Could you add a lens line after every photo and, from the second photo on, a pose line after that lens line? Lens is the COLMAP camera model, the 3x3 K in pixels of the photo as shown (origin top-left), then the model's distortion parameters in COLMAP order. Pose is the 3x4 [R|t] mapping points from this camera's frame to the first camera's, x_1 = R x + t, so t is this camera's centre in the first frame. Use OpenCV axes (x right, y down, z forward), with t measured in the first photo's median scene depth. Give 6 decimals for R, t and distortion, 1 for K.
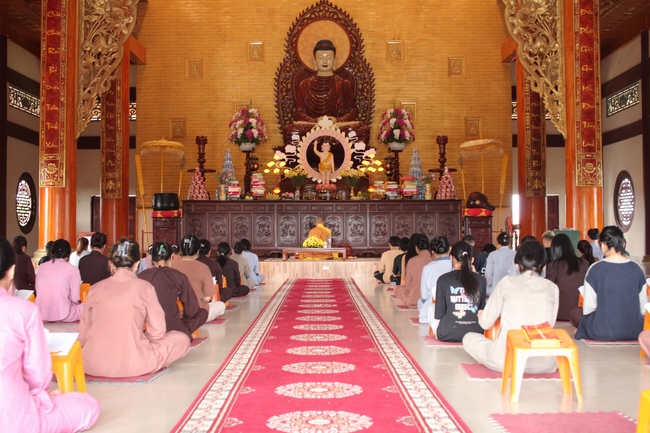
lens RADIAL K [[957.8, 0, 324.8], [0, 957.8, 216.4], [0, 0, 1]] dist [-0.102338, 0.000000]
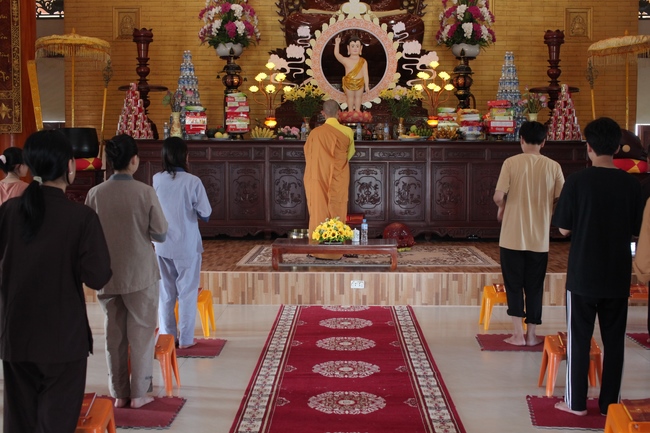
lens RADIAL K [[957.8, 0, 325.5], [0, 957.8, 216.9], [0, 0, 1]] dist [-0.102338, 0.000000]
pose [[0.999806, 0.007814, -0.018082, -0.005556], [-0.006212, 0.996187, 0.087026, -0.020383], [0.018694, -0.086897, 0.996042, 0.407837]]
